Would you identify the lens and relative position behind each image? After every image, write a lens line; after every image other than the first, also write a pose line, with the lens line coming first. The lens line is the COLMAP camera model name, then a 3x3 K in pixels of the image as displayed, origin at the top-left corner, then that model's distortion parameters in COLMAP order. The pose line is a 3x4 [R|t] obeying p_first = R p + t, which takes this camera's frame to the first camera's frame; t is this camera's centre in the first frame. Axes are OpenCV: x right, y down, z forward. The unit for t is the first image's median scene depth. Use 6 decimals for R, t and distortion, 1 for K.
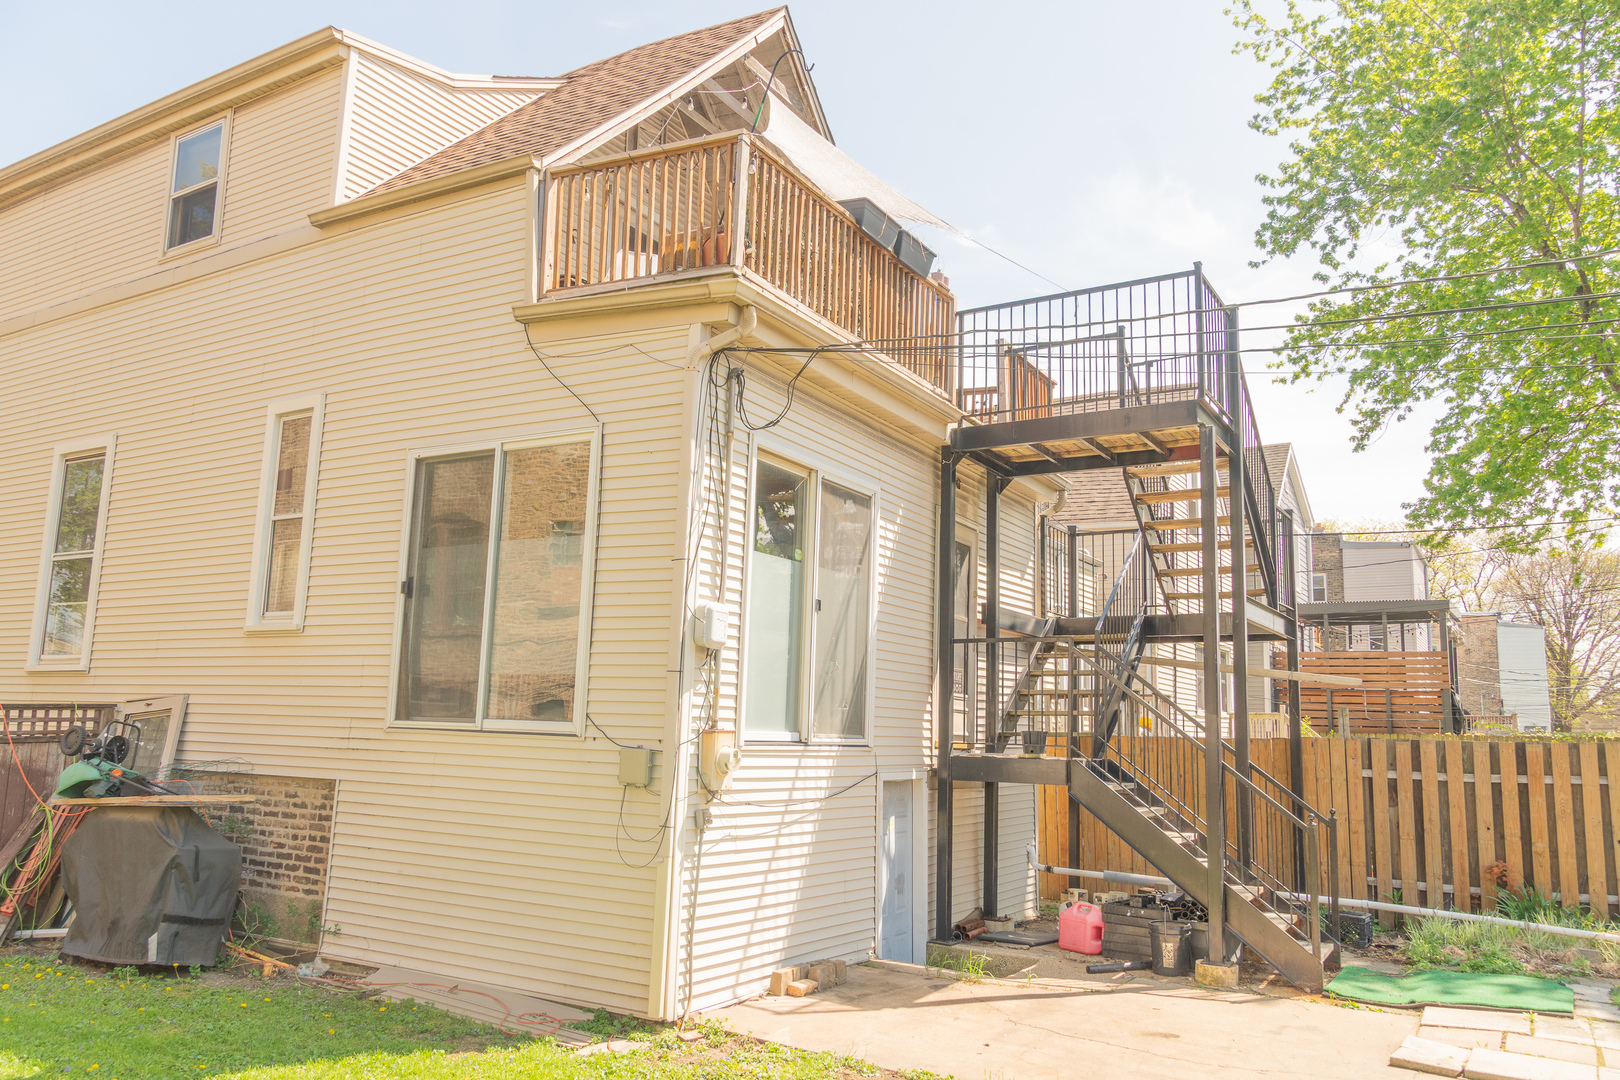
lens RADIAL K [[1207.1, 0, 812.3], [0, 1207.1, 536.1], [0, 0, 1]] dist [-0.011603, 0.005199]
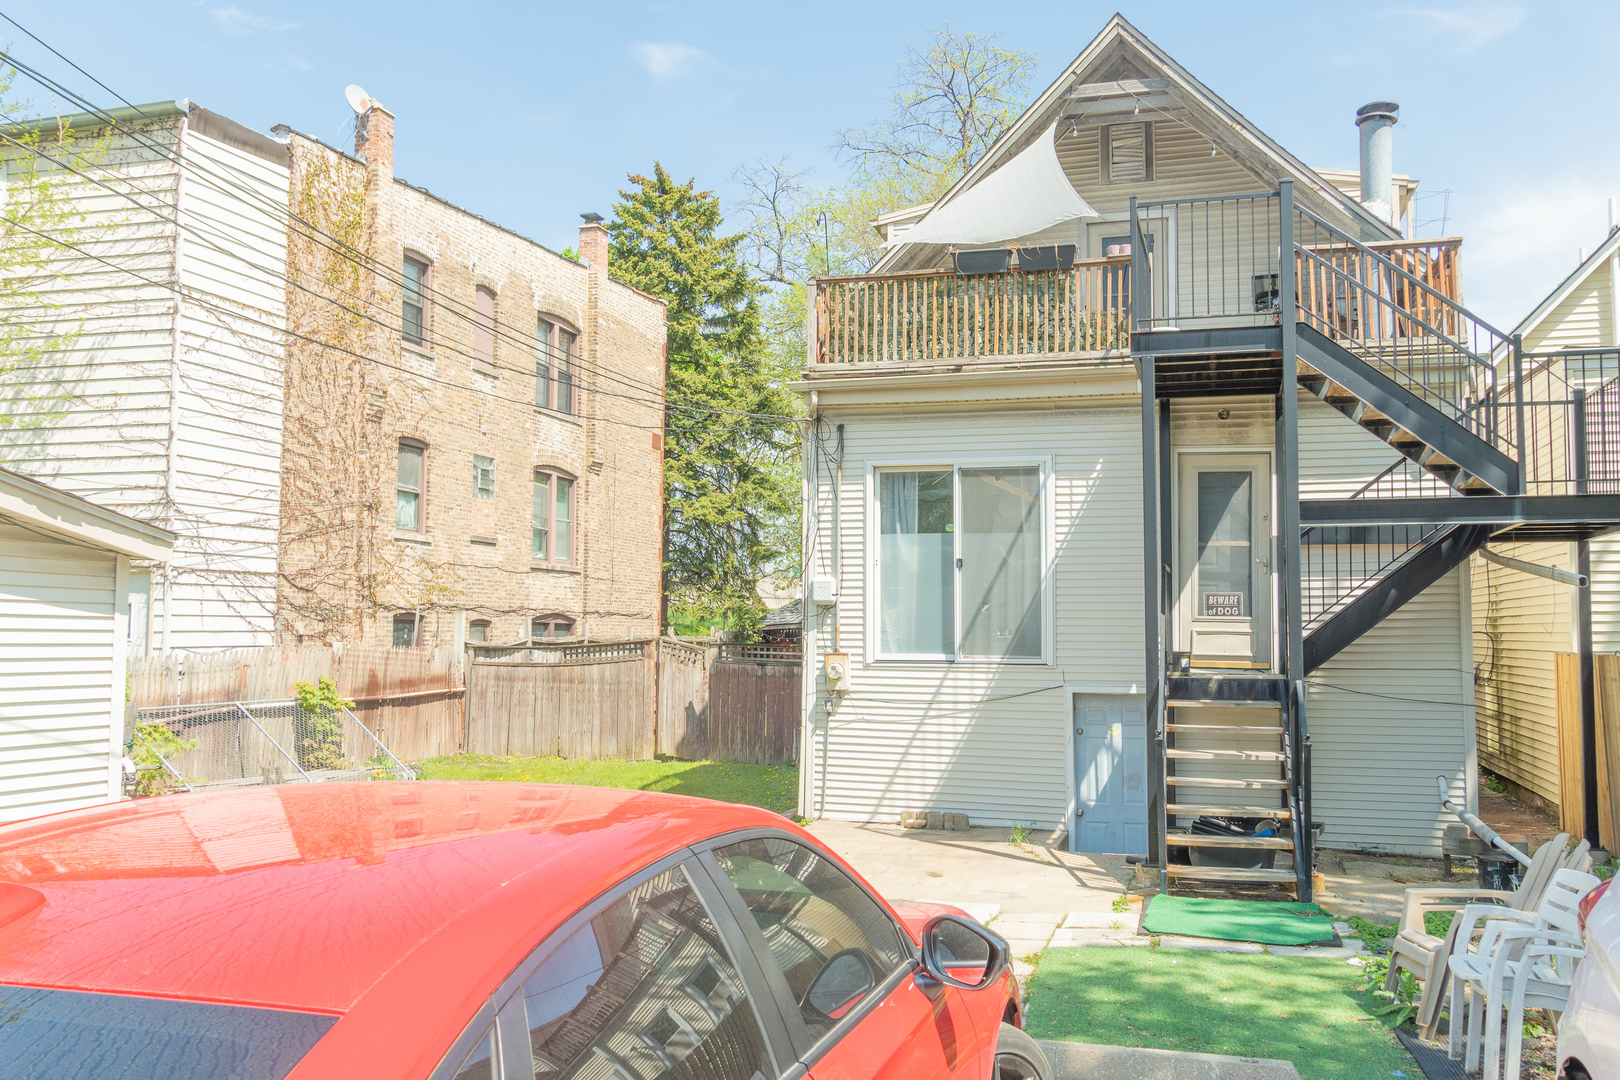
lens RADIAL K [[1390.3, 0, 820.2], [0, 1390.3, 543.4], [0, 0, 1]] dist [0.004797, 0.000971]
pose [[0.260716, -0.083351, -0.961811, 1.268112], [0.159500, 0.986294, -0.042237, 0.065576], [0.952149, -0.142397, 0.270437, 0.360779]]
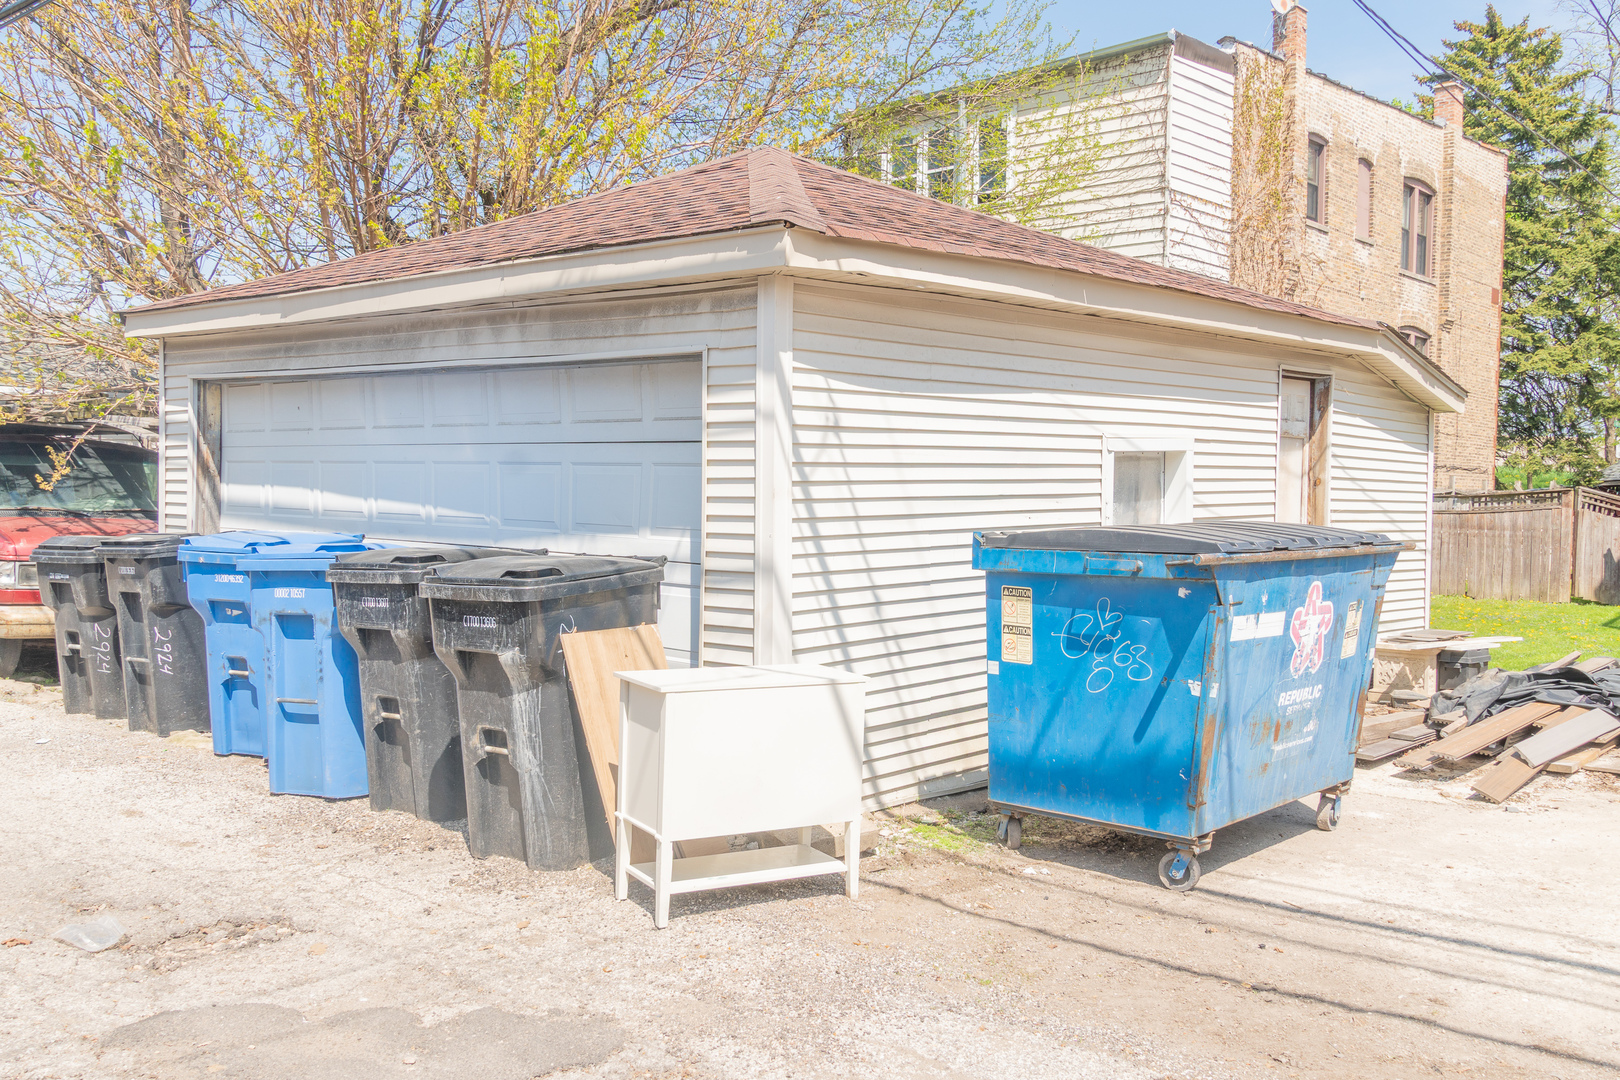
lens RADIAL K [[1390.3, 0, 801.7], [0, 1390.3, 546.0], [0, 0, 1]] dist [0.004797, 0.000971]
pose [[-0.204723, 0.014600, -0.978711, 1.578144], [0.143911, 0.989472, -0.015342, 0.027626], [0.968183, -0.143988, -0.204669, -0.068646]]
